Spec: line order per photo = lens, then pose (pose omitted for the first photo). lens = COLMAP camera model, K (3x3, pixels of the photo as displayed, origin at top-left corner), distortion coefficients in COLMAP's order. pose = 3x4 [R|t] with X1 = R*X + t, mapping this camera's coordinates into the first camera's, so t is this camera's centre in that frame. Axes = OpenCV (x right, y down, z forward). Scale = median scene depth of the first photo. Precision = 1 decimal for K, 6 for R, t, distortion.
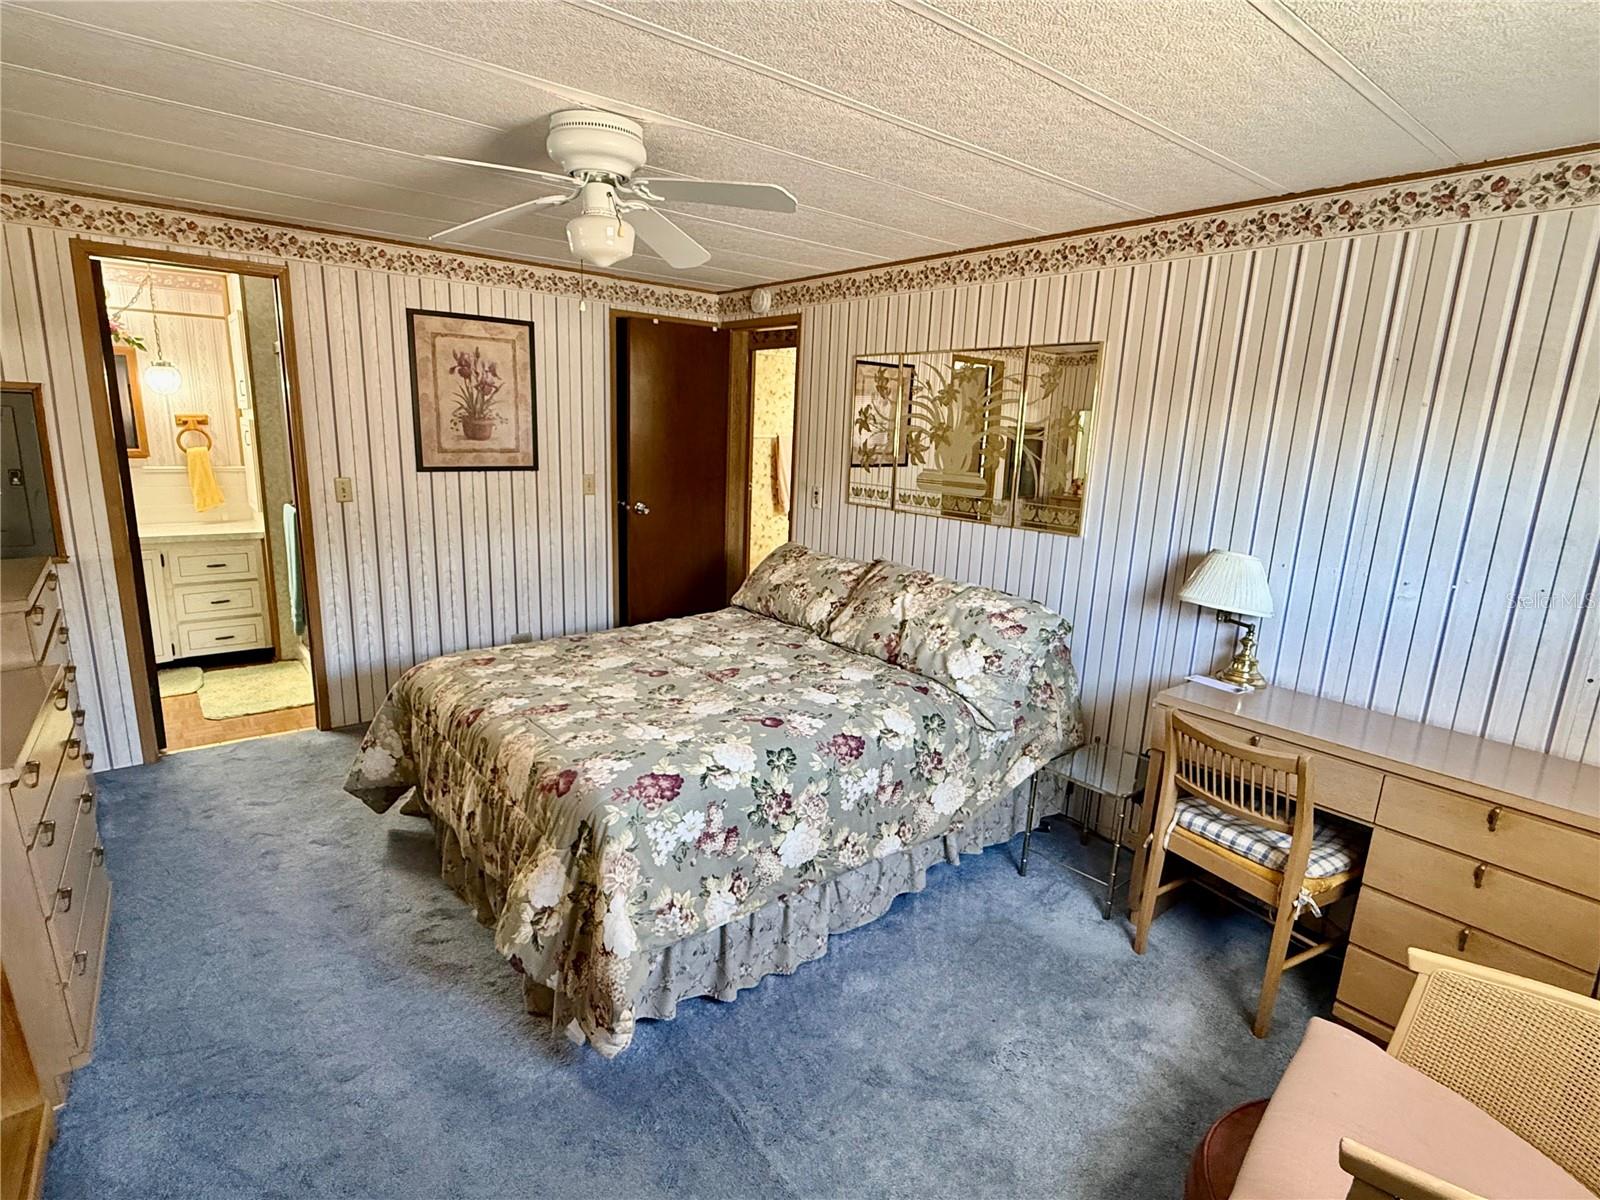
lens RADIAL K [[787.8, 0, 800.0], [0, 787.8, 600.0], [0, 0, 1]] dist [0.001141, 0.000156]
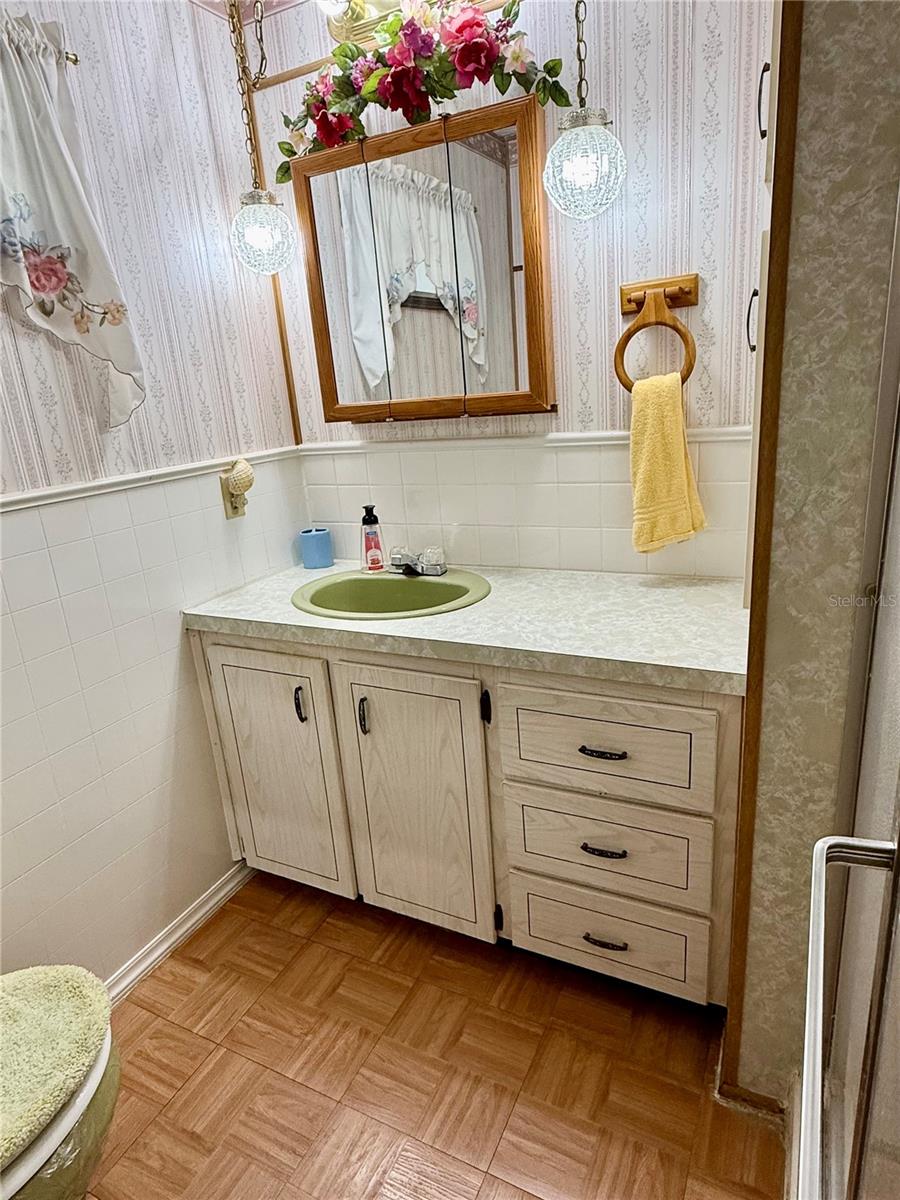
lens RADIAL K [[695.8, 0, 450.0], [0, 695.8, 600.0], [0, 0, 1]] dist [0.000545, -0.000107]
pose [[0.414402, 0.203698, -0.887005, -0.509142], [-0.101570, 0.978893, 0.177348, -0.141920], [0.904408, 0.016600, 0.426345, 0.791875]]
